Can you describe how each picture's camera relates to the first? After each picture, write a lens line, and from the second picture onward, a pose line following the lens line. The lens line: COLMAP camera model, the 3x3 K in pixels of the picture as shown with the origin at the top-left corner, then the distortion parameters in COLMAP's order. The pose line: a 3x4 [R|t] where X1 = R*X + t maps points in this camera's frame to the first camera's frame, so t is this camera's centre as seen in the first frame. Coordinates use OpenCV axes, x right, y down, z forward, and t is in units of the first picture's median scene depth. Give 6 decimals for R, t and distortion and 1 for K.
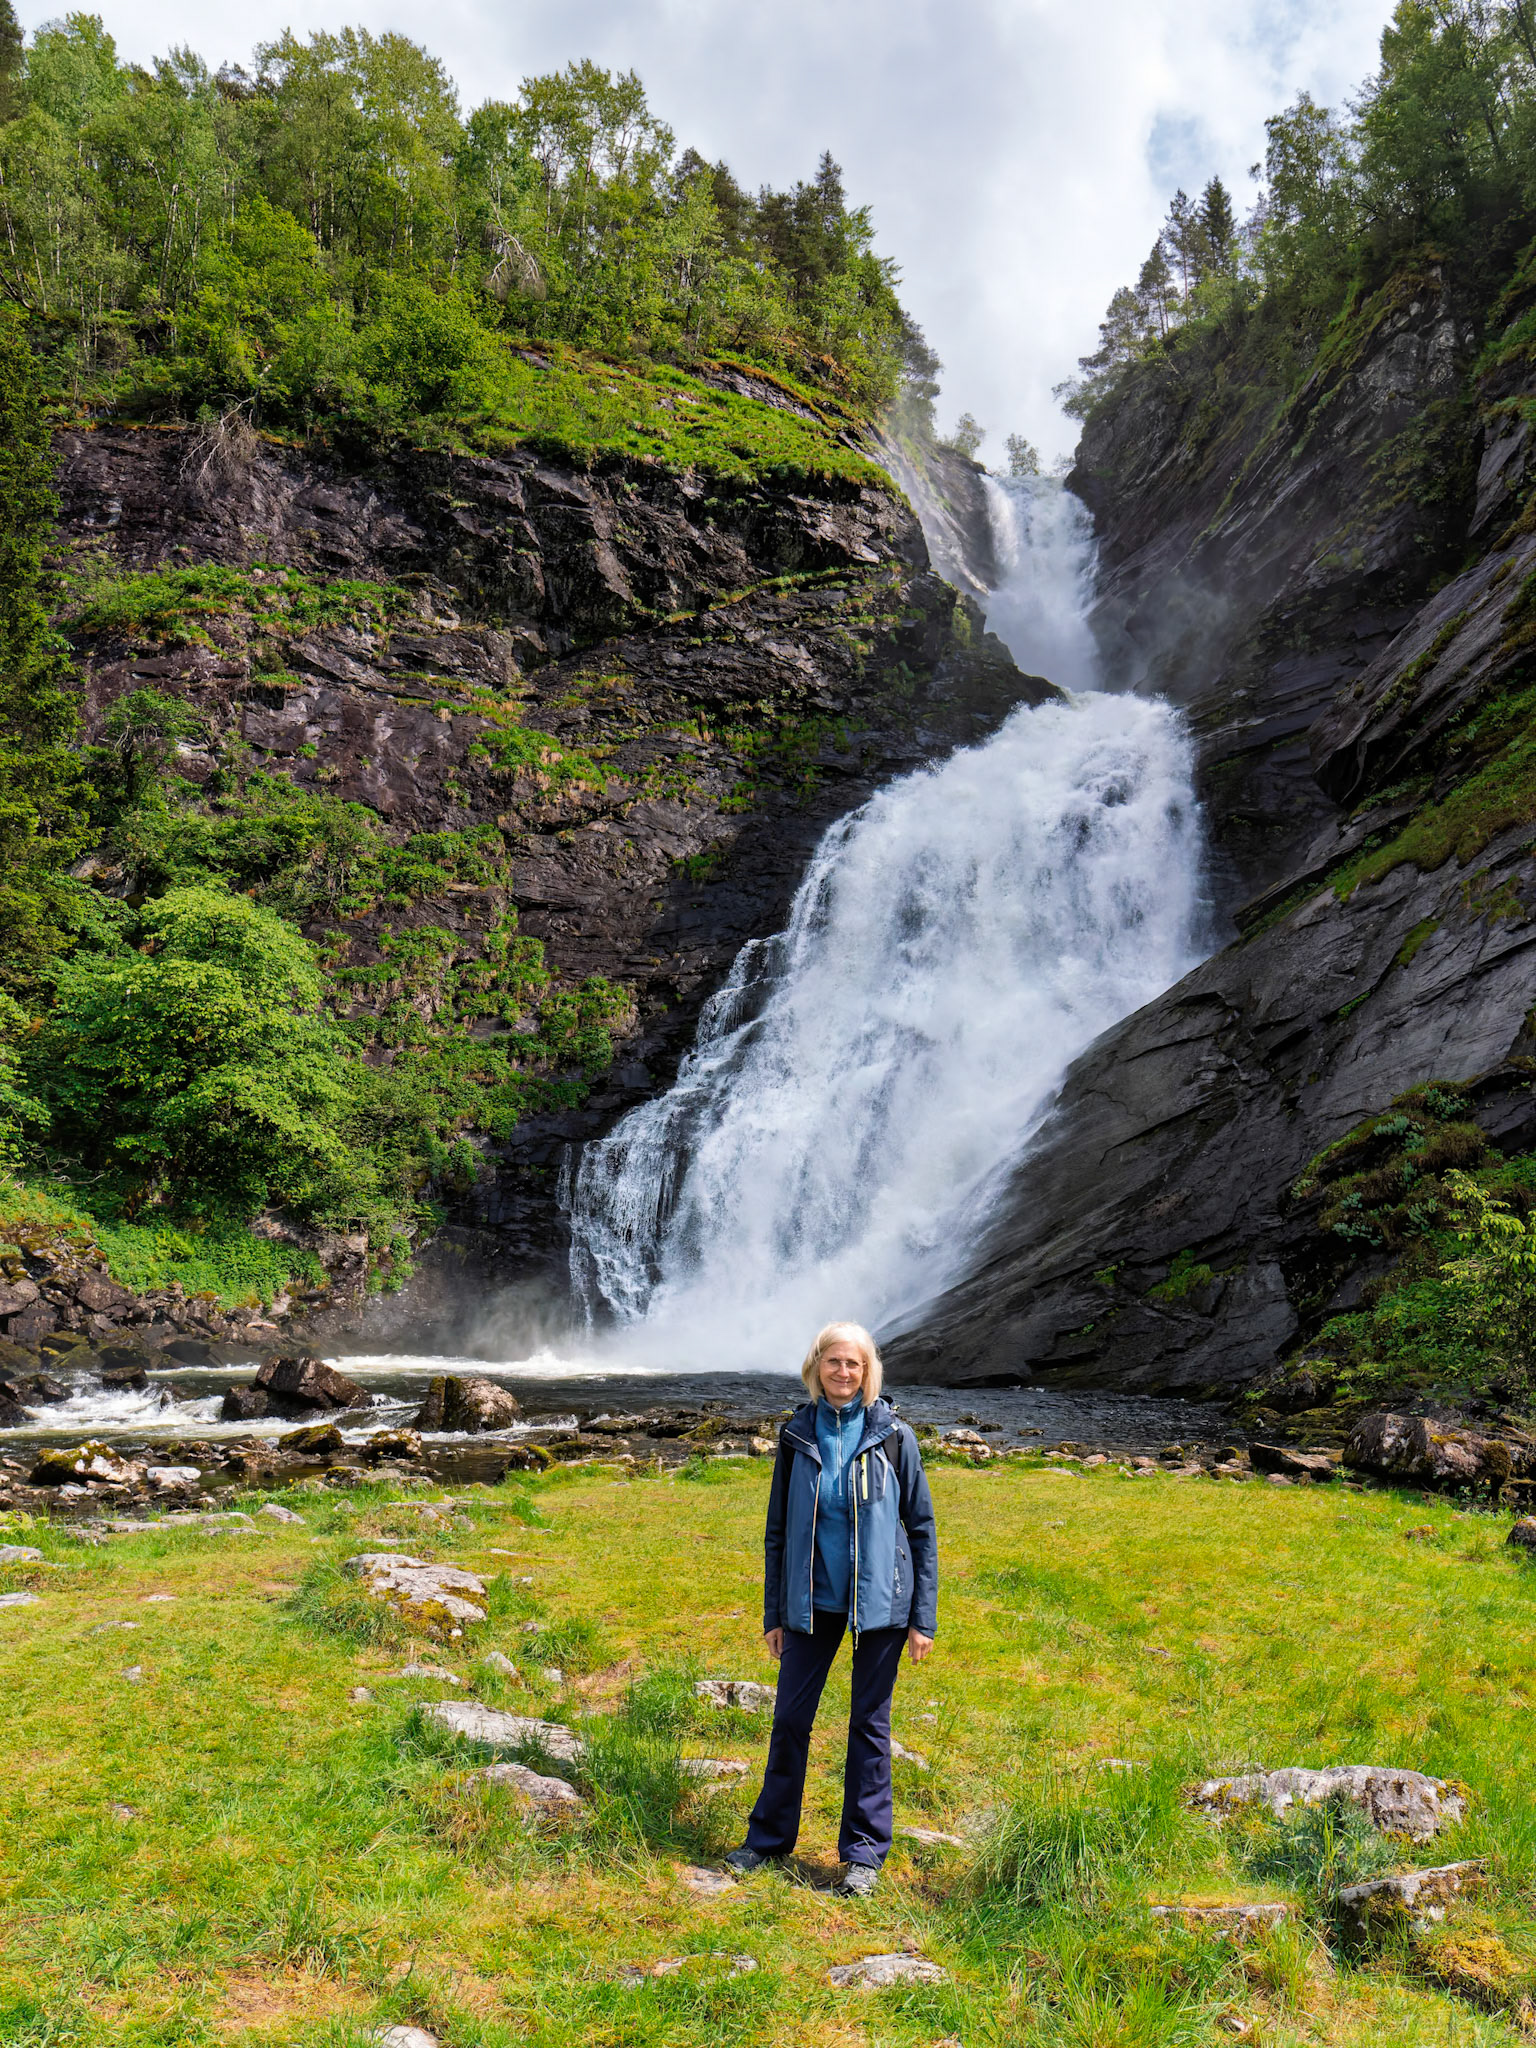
lens RADIAL K [[1658.7, 0, 767.6], [0, 1658.7, 987.4], [0, 0, 1]] dist [-0.038636, -0.001628]
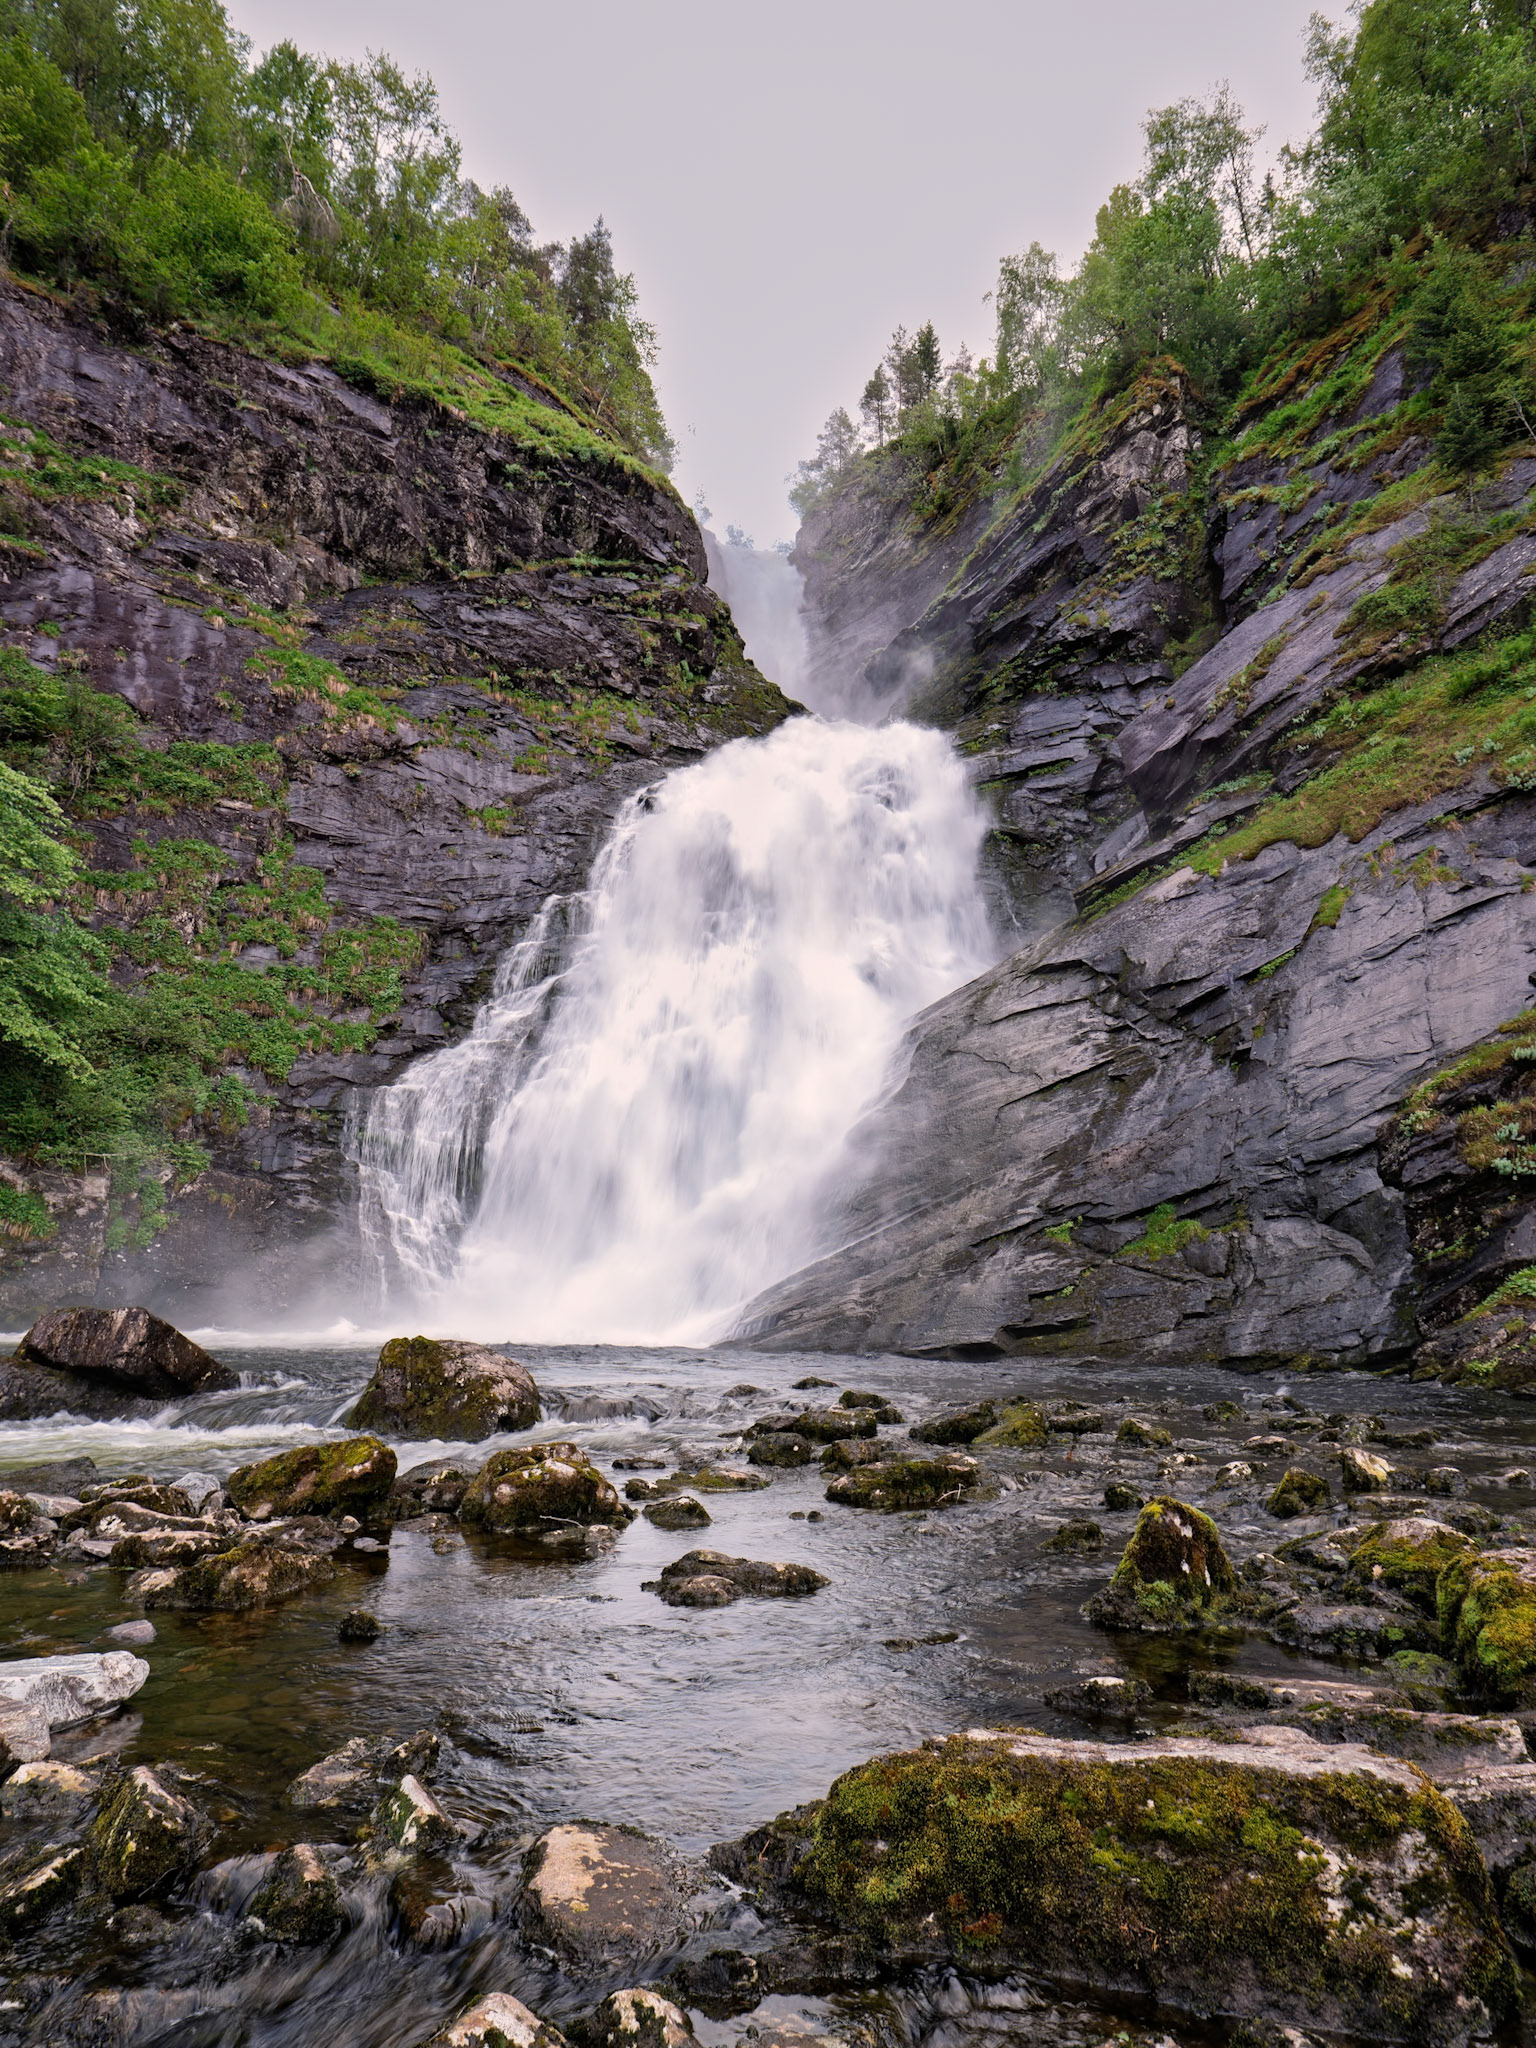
lens RADIAL K [[1301.5, 0, 768.0], [0, 1301.5, 1024.0], [0, 0, 1]] dist [0.005057, 0.000411]
pose [[0.955763, 0.070793, 0.285493, -0.095638], [-0.064793, 0.997435, -0.030420, 0.057861], [-0.286914, 0.010576, 0.957898, 0.230893]]
